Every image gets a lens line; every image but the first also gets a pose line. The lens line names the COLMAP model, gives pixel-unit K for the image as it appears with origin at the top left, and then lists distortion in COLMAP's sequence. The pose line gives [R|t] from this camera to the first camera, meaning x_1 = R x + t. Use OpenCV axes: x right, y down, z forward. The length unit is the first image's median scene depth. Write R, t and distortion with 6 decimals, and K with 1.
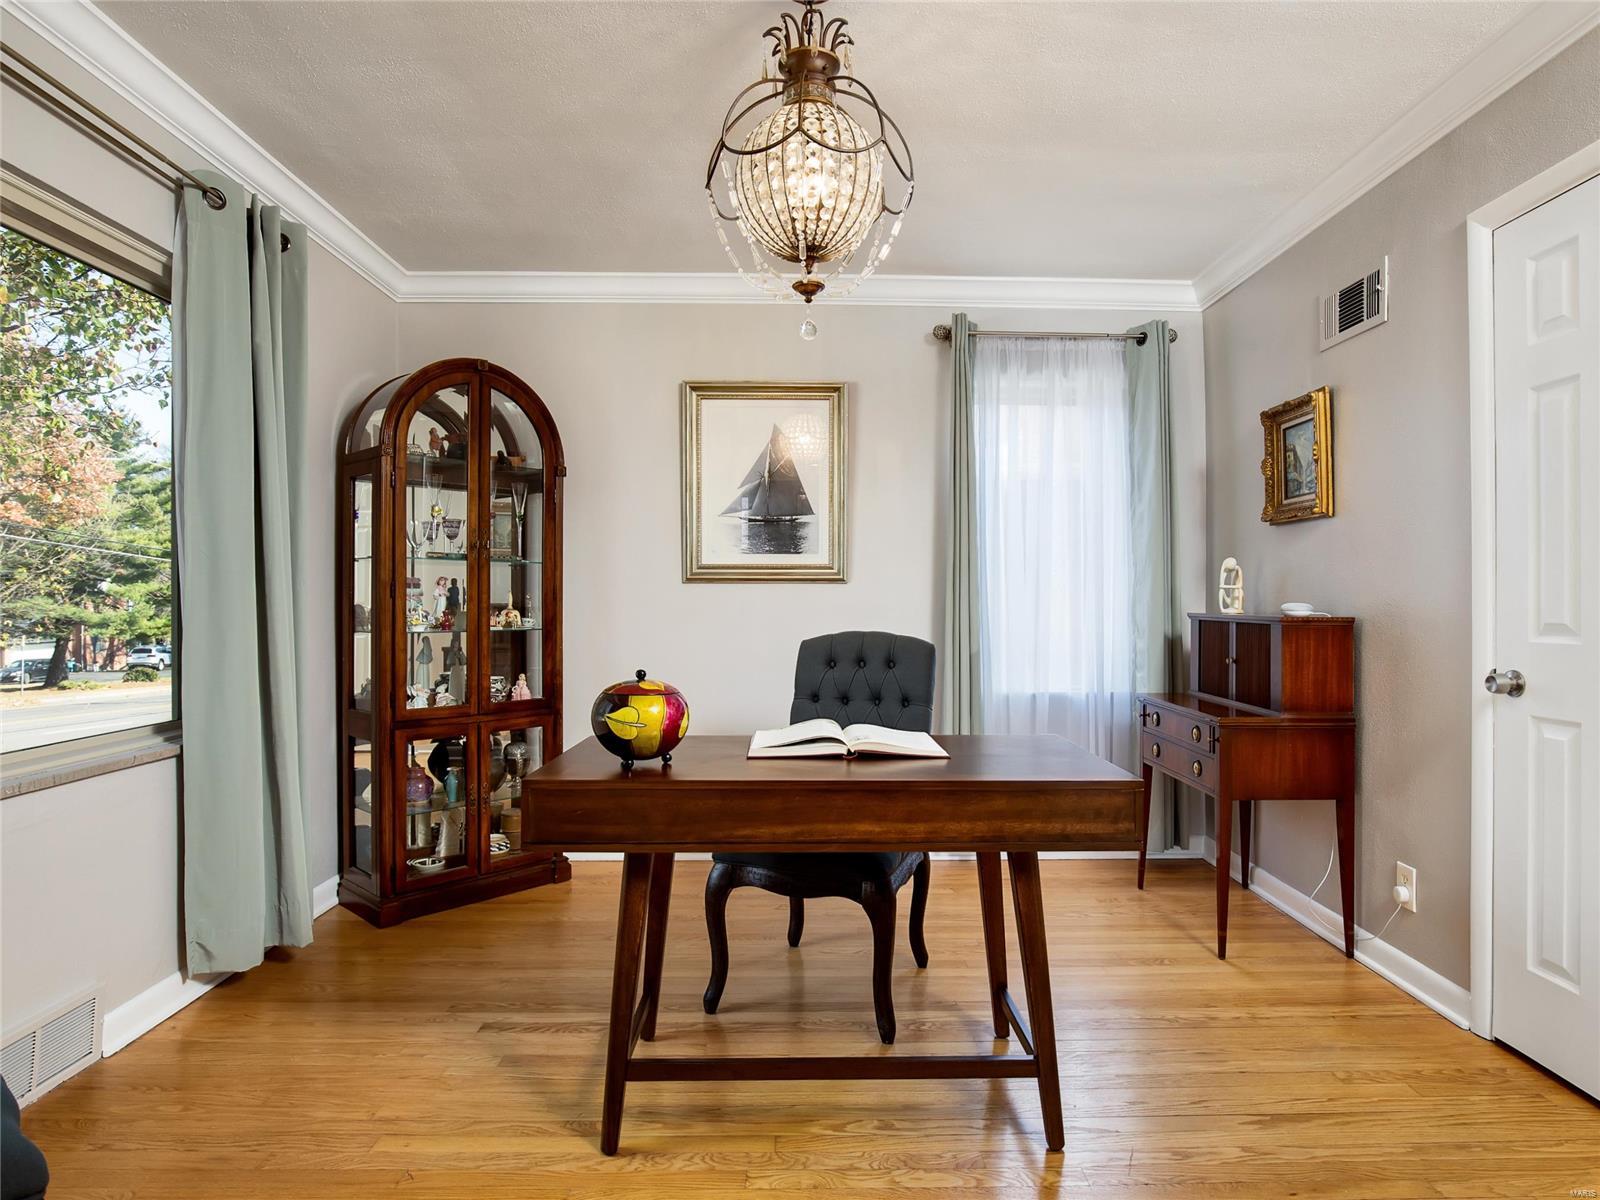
lens RADIAL K [[927.2, 0, 813.5], [0, 927.2, 593.0], [0, 0, 1]] dist [-0.024876, 0.003090]
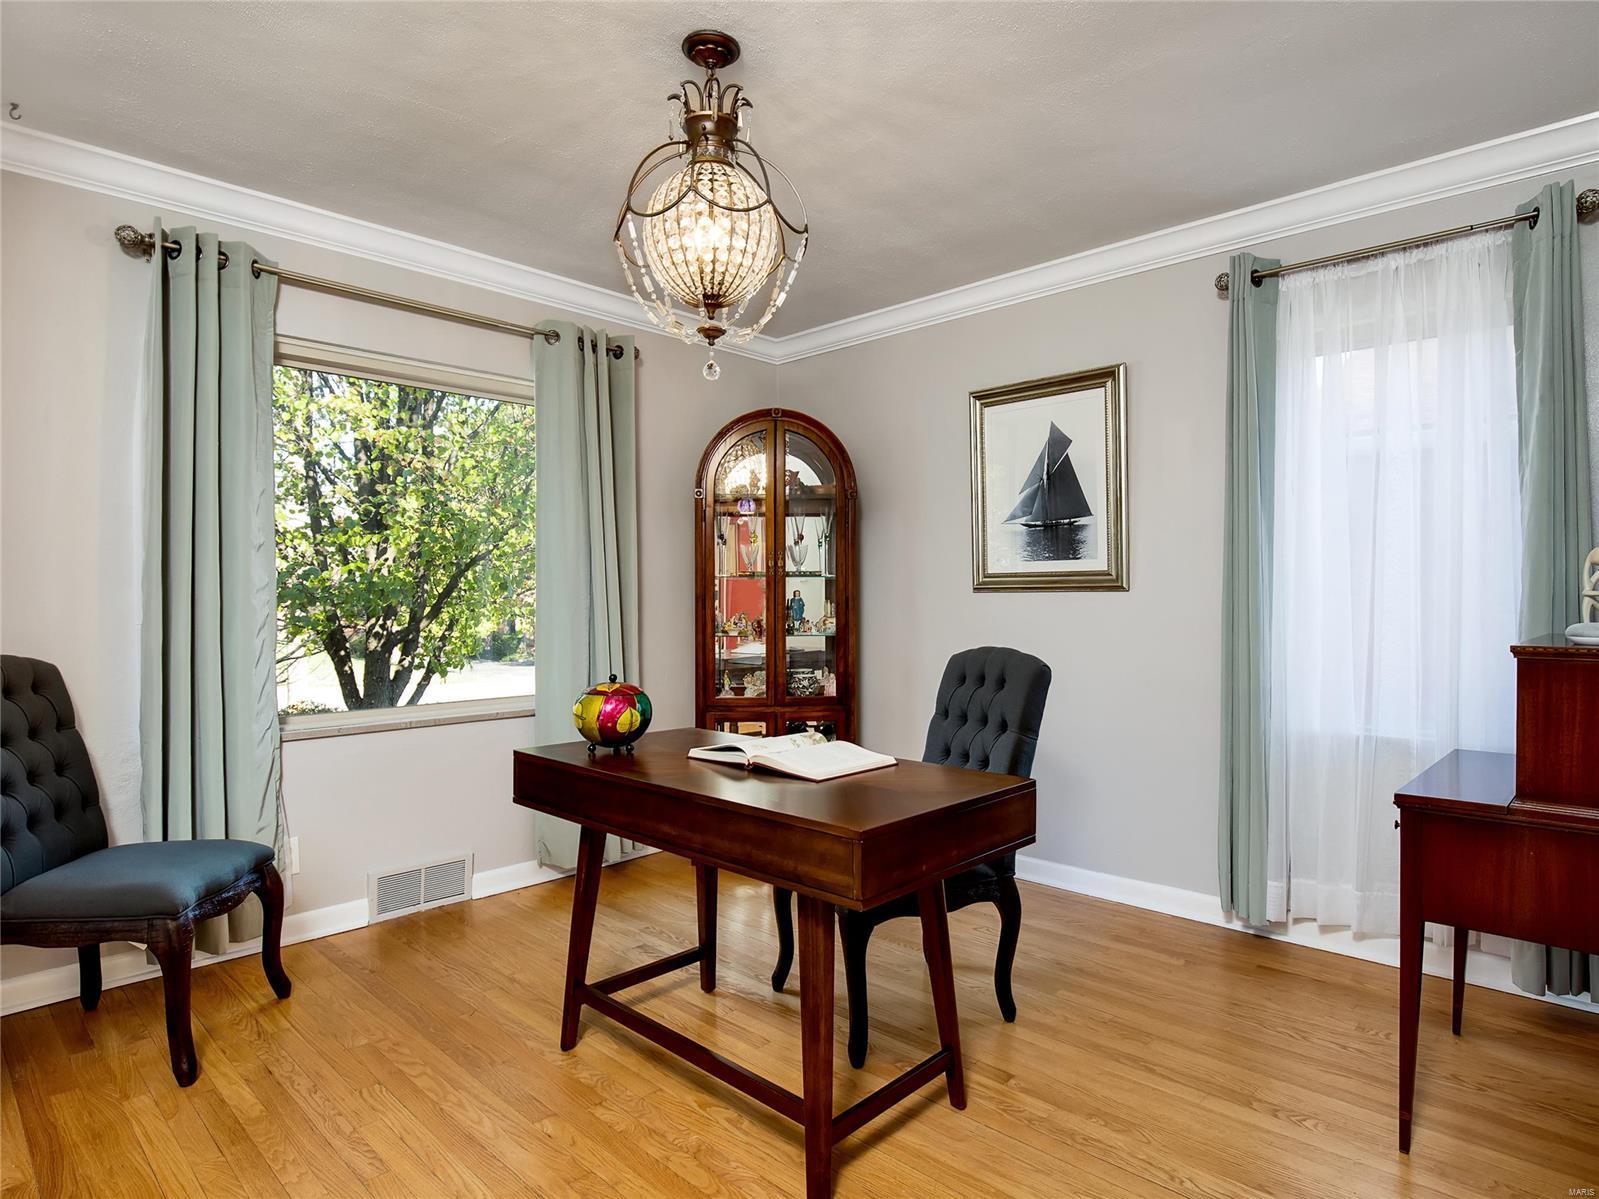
lens RADIAL K [[926.6, 0, 814.8], [0, 926.6, 605.9], [0, 0, 1]] dist [-0.024876, 0.003090]
pose [[0.706560, 0.002673, -0.707649, 0.450591], [0.009422, 0.999869, 0.013184, -0.010930], [0.707591, -0.015983, 0.706442, 0.168558]]
